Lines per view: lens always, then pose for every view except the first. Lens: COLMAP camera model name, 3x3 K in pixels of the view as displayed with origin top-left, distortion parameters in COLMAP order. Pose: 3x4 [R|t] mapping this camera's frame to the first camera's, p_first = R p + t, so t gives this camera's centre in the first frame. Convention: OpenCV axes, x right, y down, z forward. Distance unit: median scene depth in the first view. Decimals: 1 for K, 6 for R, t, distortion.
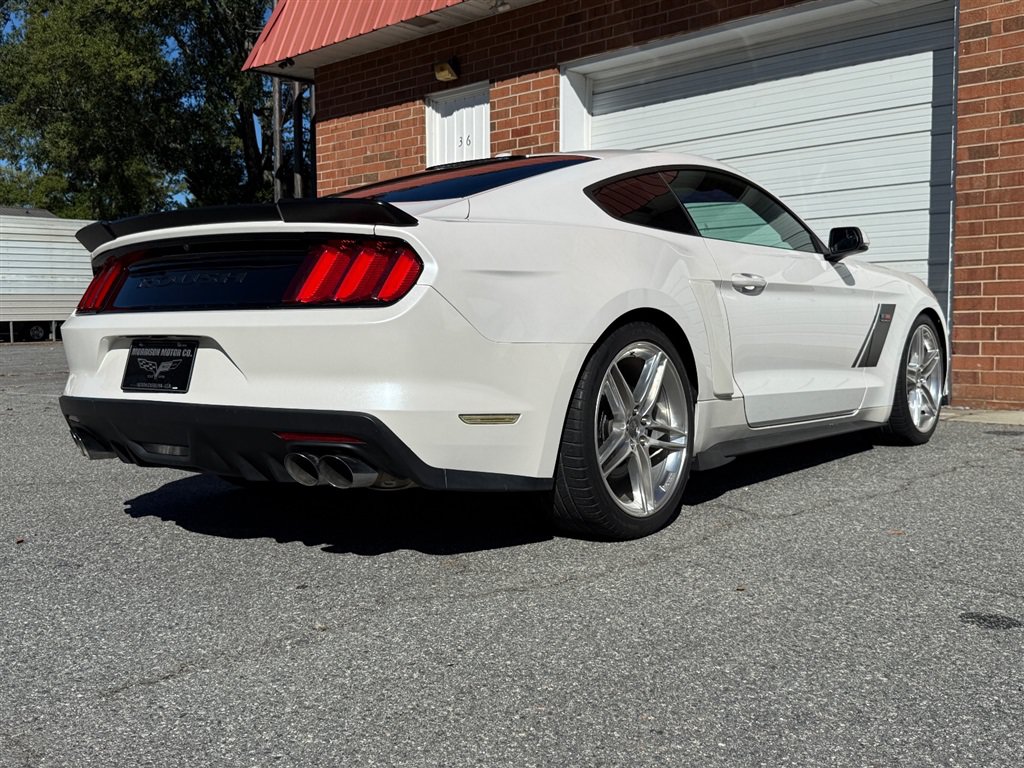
lens RADIAL K [[1069.7, 0, 506.1], [0, 1069.7, 394.2], [0, 0, 1]] dist [0.046284, 0.000000]
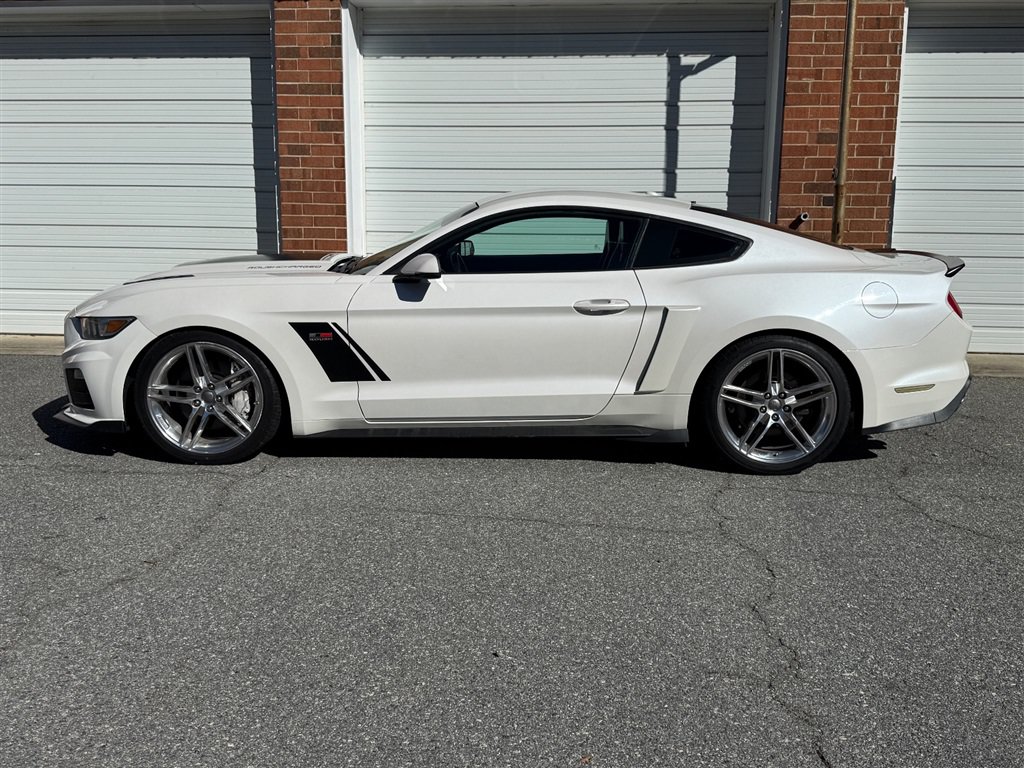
lens RADIAL K [[963.2, 0, 514.0], [0, 963.2, 385.9], [0, 0, 1]] dist [0.075908, 0.000000]
pose [[0.760356, -0.095674, 0.642421, -0.227165], [0.029871, 0.993196, 0.112560, -0.105207], [-0.648819, -0.066396, 0.758040, -0.121254]]
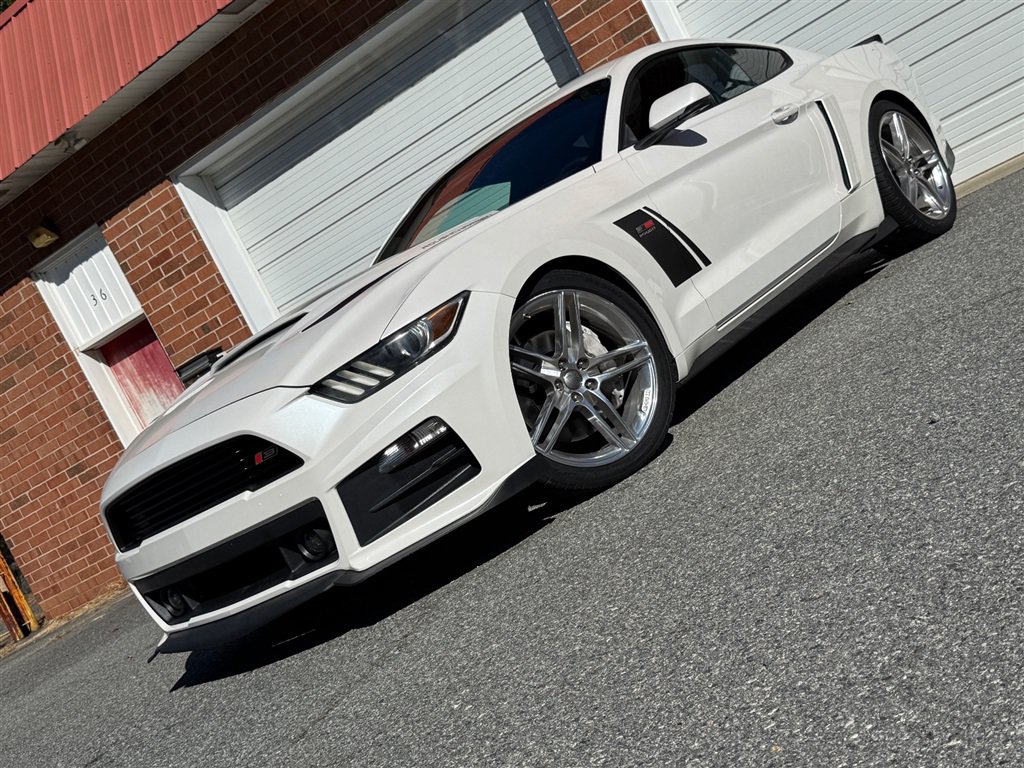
lens RADIAL K [[1284.9, 0, 515.8], [0, 1284.9, 386.1], [0, 0, 1]] dist [0.086004, 0.000000]
pose [[0.852161, -0.444968, 0.275363, -0.175840], [0.470484, 0.881865, -0.030966, 0.046330], [-0.229054, 0.155942, 0.960842, -0.187429]]
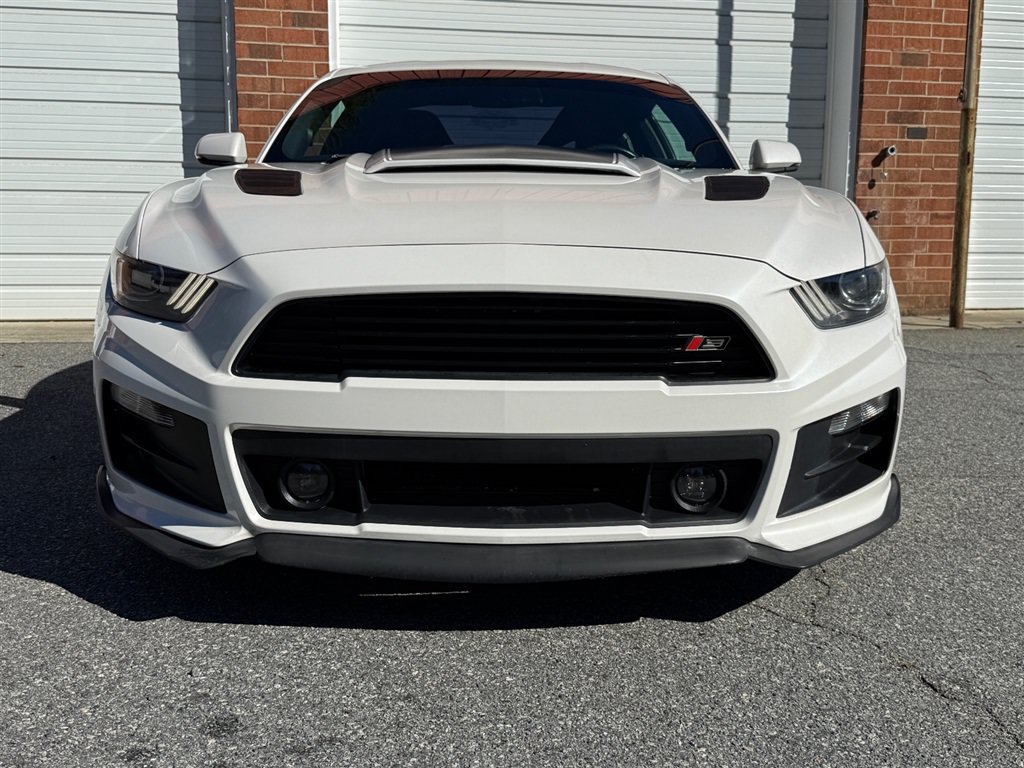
lens RADIAL K [[1204.3, 0, 519.5], [0, 1204.3, 370.3], [0, 0, 1]] dist [0.052594, 0.000000]
pose [[0.522671, -0.100084, 0.846640, -0.577082], [0.047490, 0.994961, 0.088300, -0.050536], [-0.851211, -0.005945, 0.524790, 0.418382]]
